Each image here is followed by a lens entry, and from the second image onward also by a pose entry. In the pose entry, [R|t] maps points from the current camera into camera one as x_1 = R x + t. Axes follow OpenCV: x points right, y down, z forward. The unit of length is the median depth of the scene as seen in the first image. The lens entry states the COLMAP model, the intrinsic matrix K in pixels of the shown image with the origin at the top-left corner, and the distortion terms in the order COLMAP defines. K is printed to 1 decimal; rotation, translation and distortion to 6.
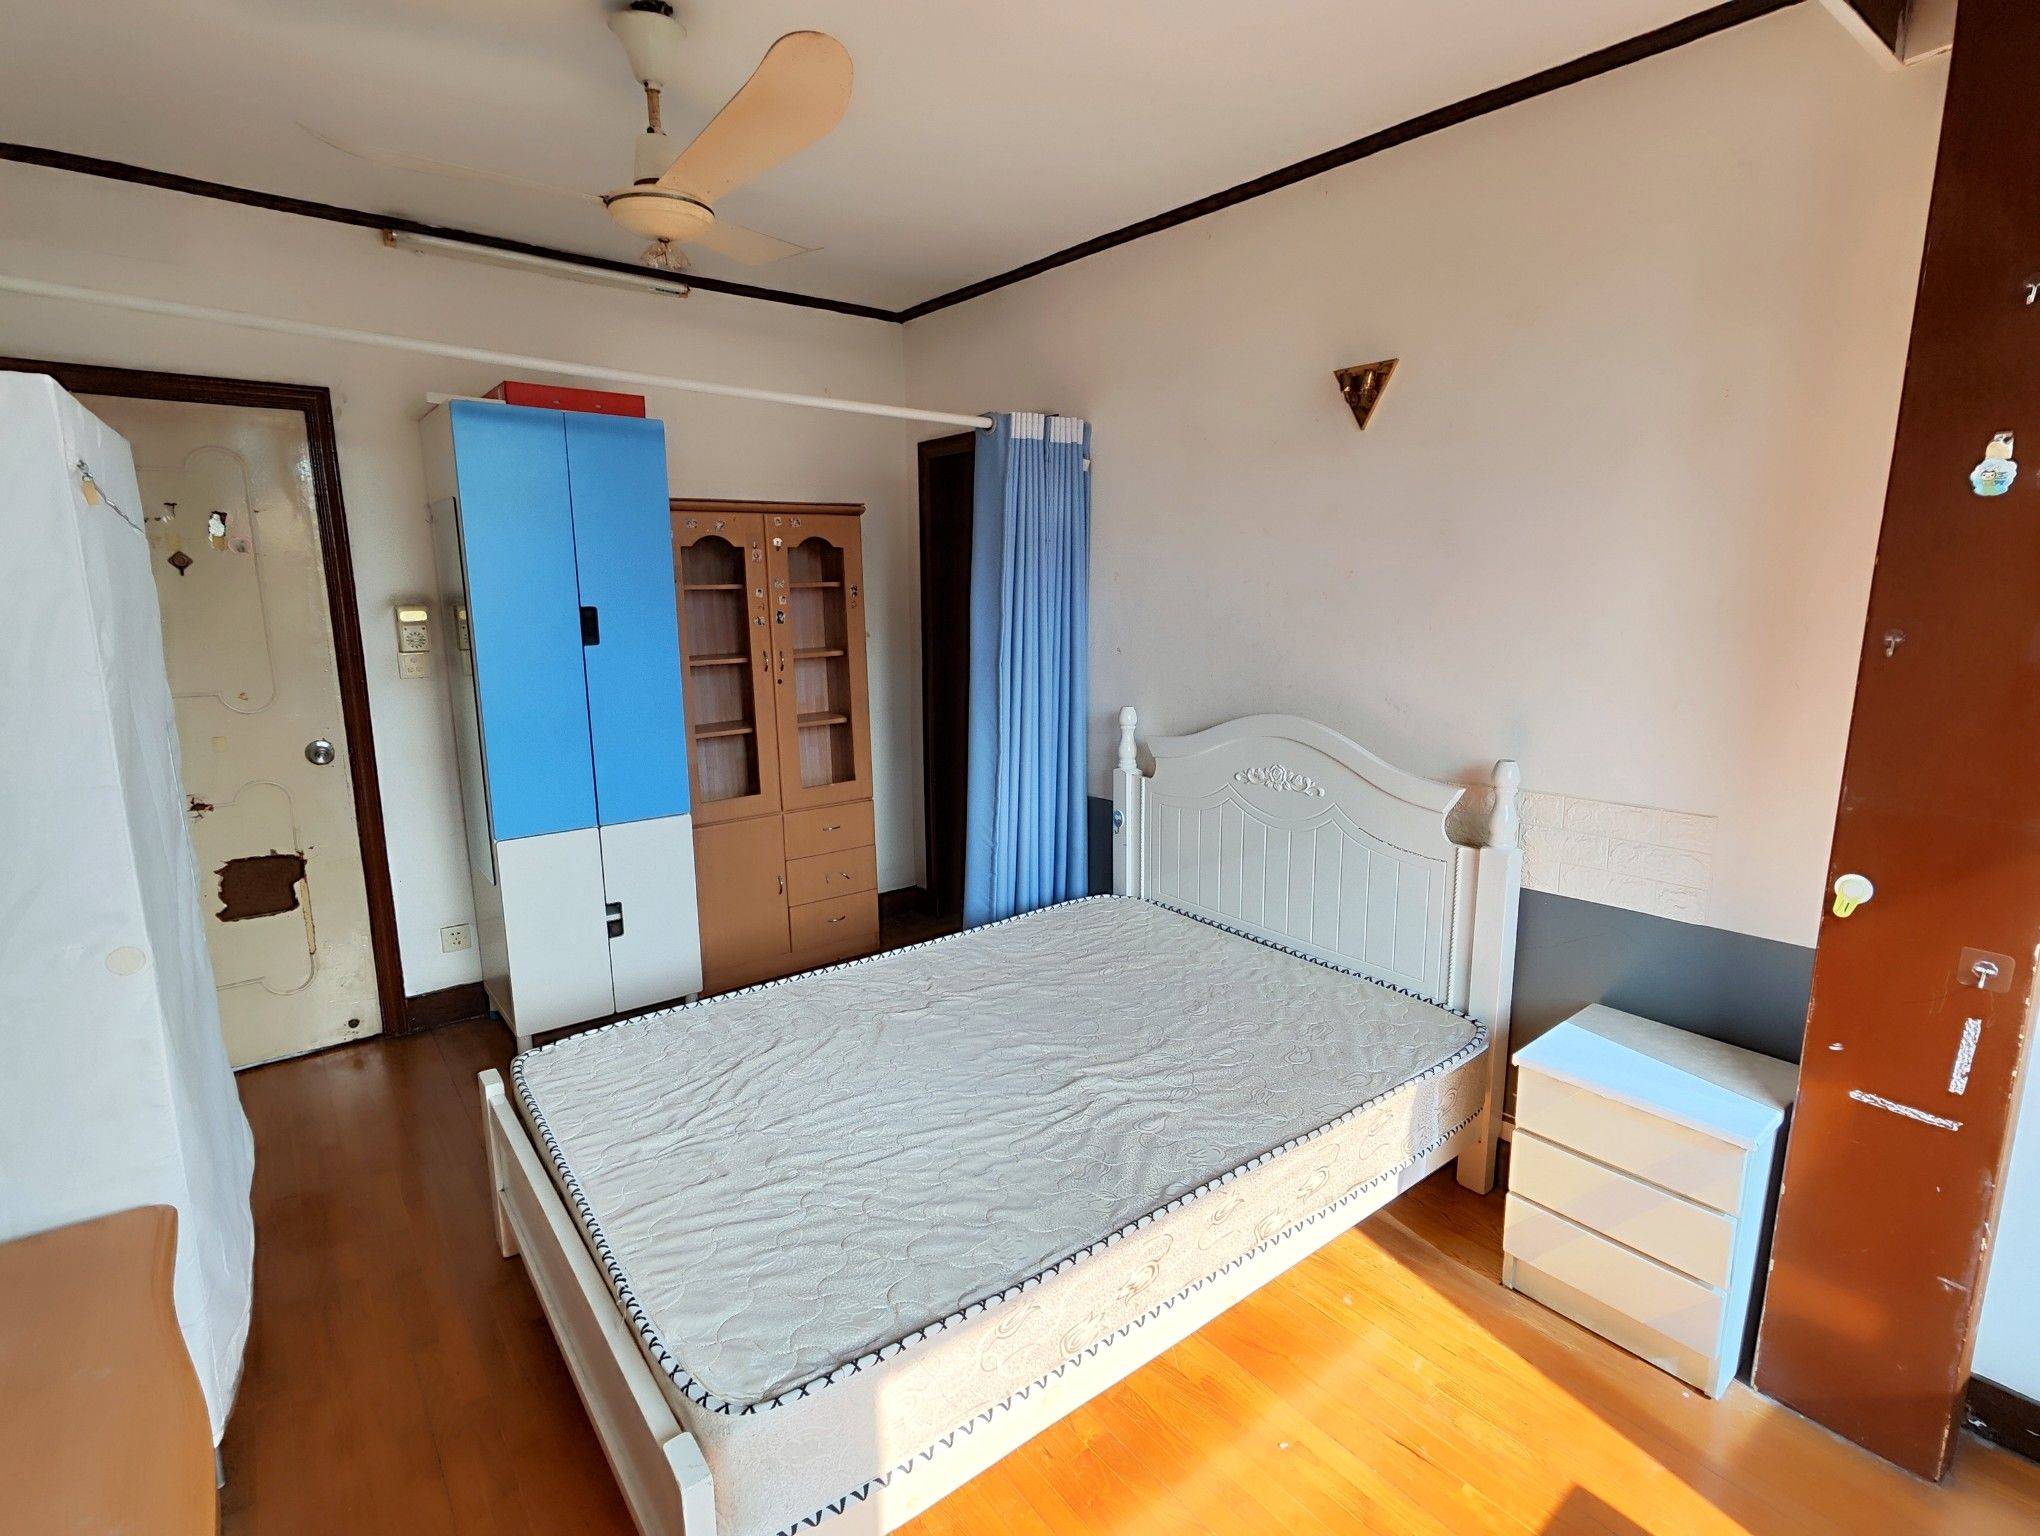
lens RADIAL K [[1007.8, 0, 1028.3], [0, 1007.8, 774.9], [0, 0, 1]] dist [-0.012231, 0.018011]
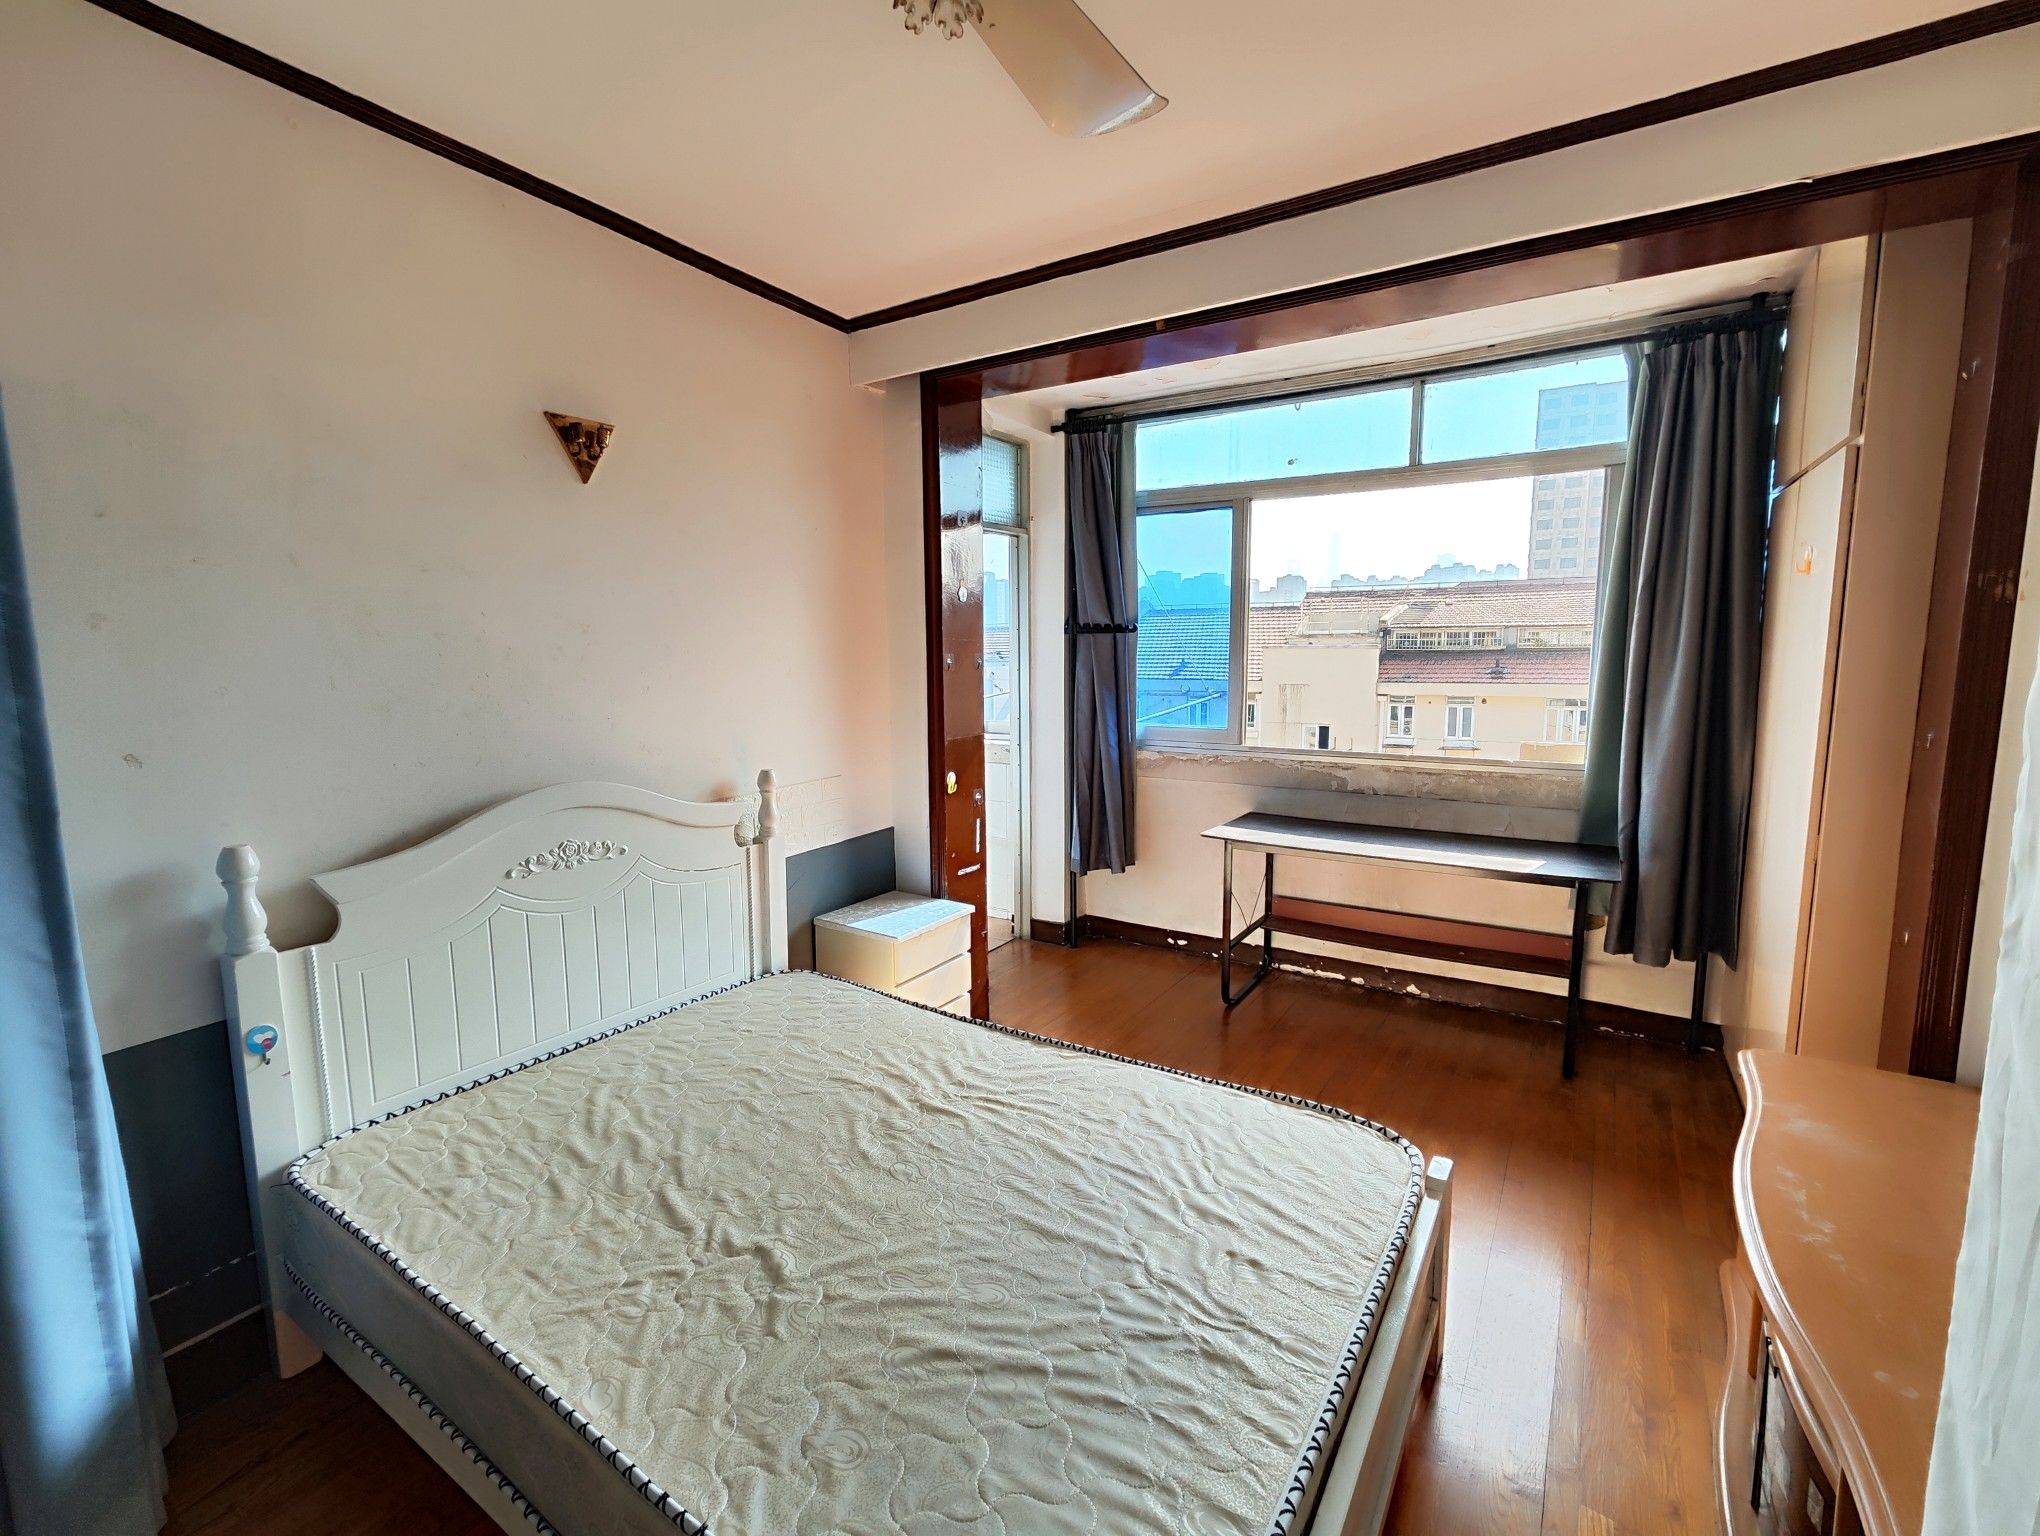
lens RADIAL K [[934.4, 0, 1020.0], [0, 934.4, 768.0], [0, 0, 1]] dist [0.038240, 0.013236]
pose [[-0.335147, -0.112339, 0.935444, -0.575695], [0.188349, 0.964835, 0.183350, -0.130336], [-0.923147, 0.237639, -0.302203, 0.766290]]
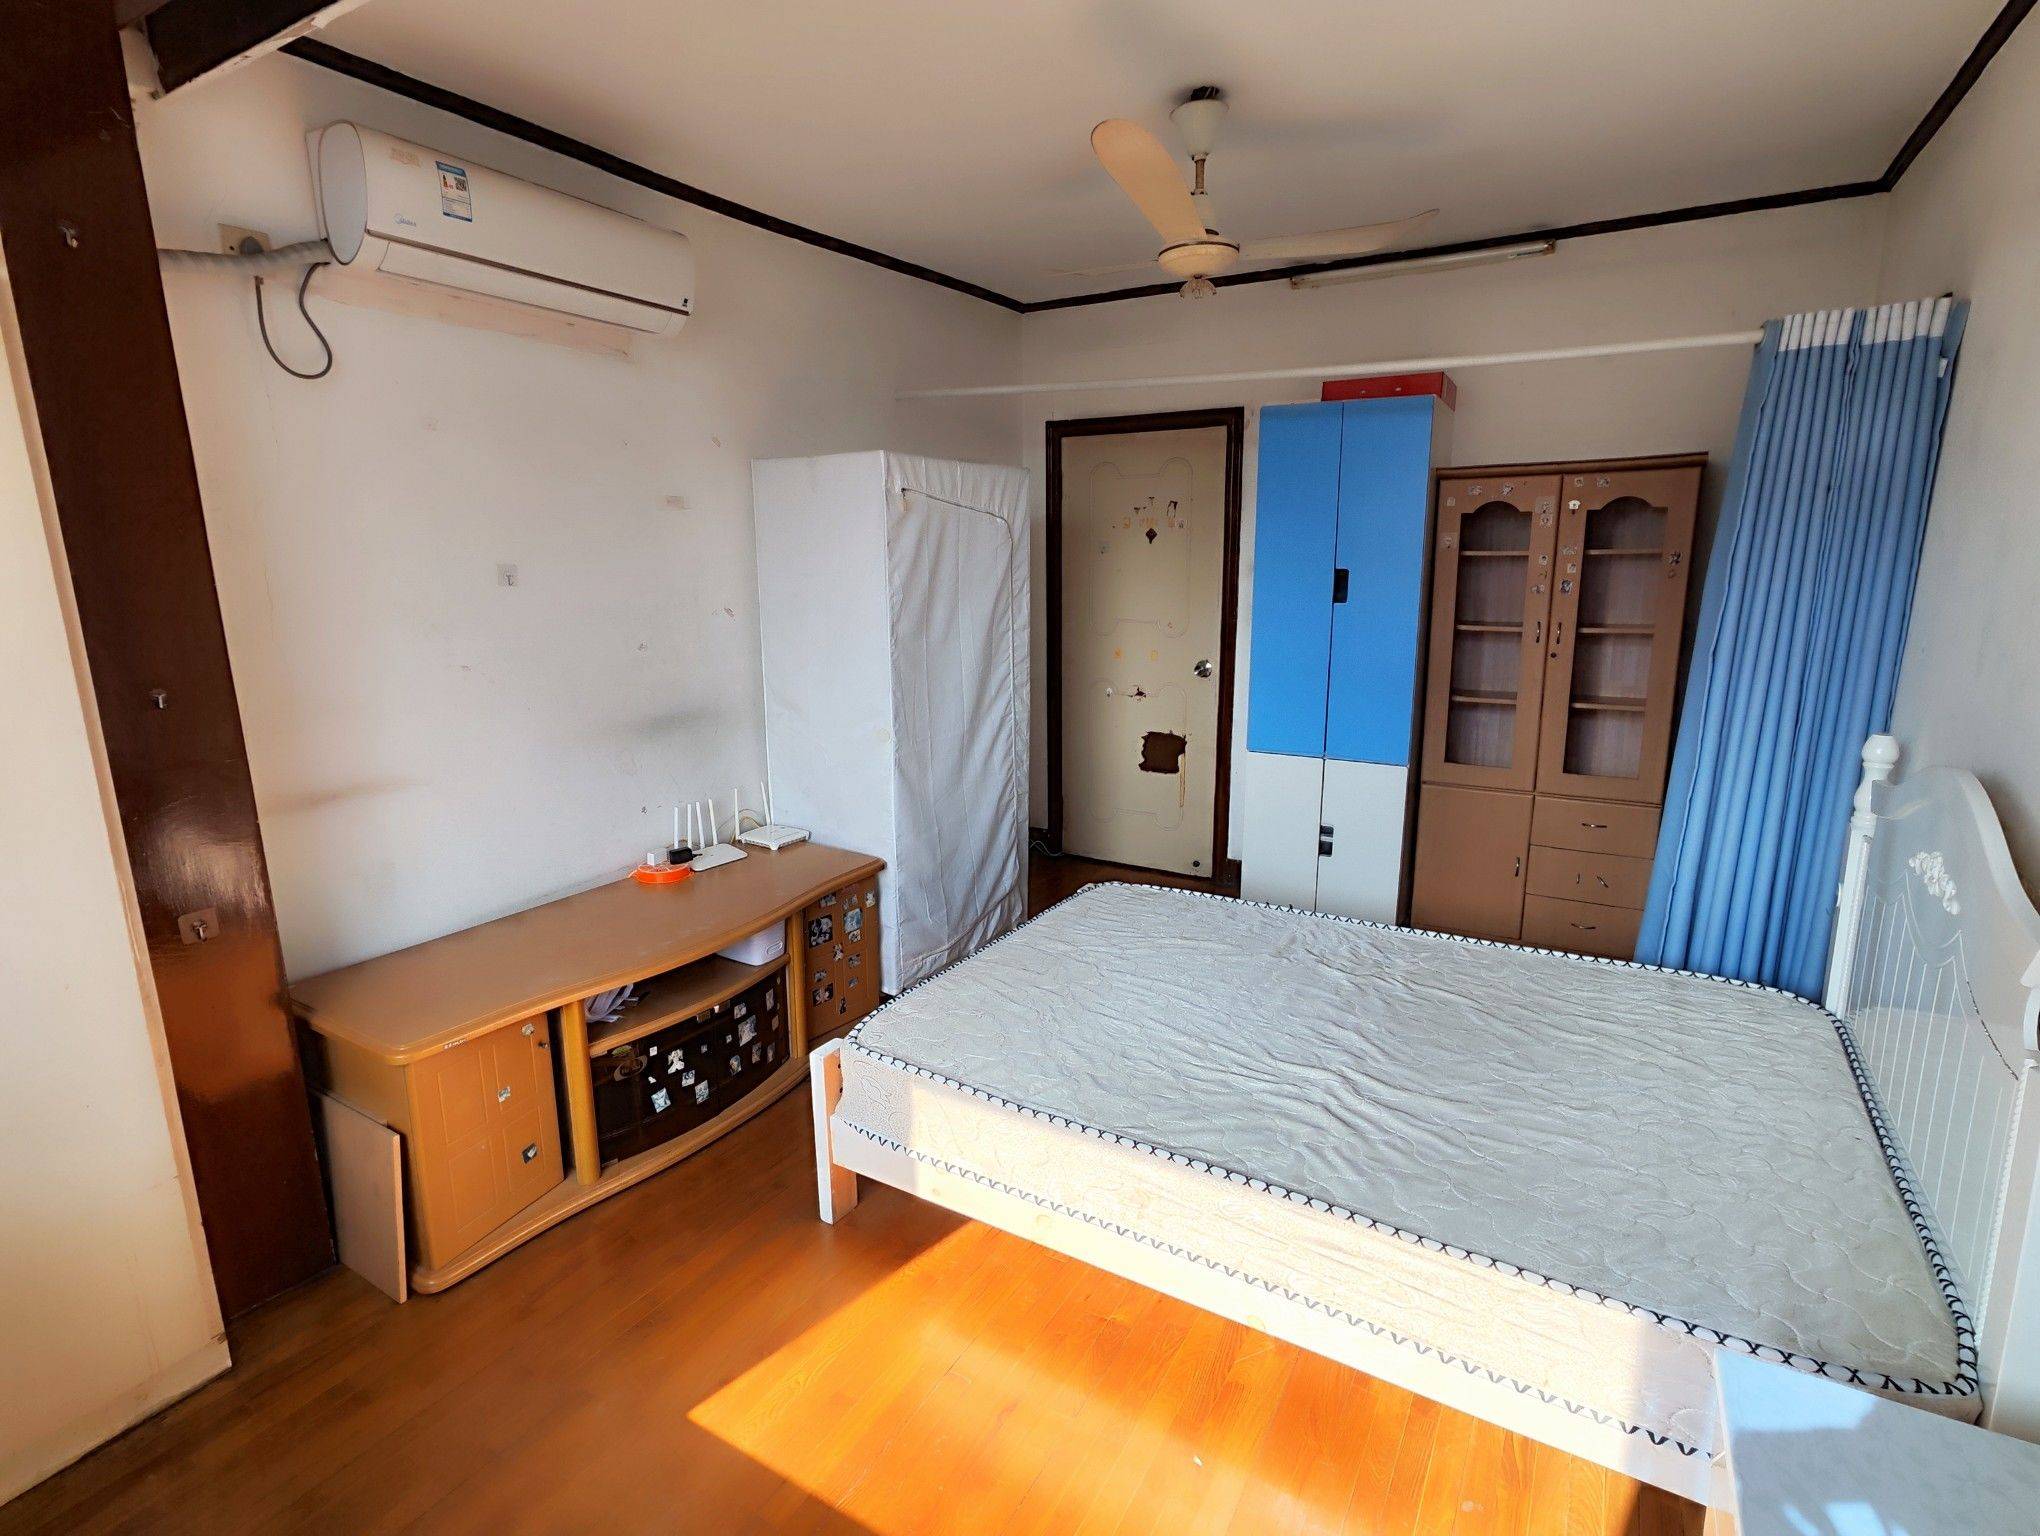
lens RADIAL K [[1007.8, 0, 1028.3], [0, 1007.8, 774.9], [0, 0, 1]] dist [-0.012231, 0.018011]
pose [[0.365766, 0.203617, -0.908160, 0.520676], [-0.175682, 0.973338, 0.147474, -0.042743], [0.913975, 0.105606, 0.391786, 0.231940]]
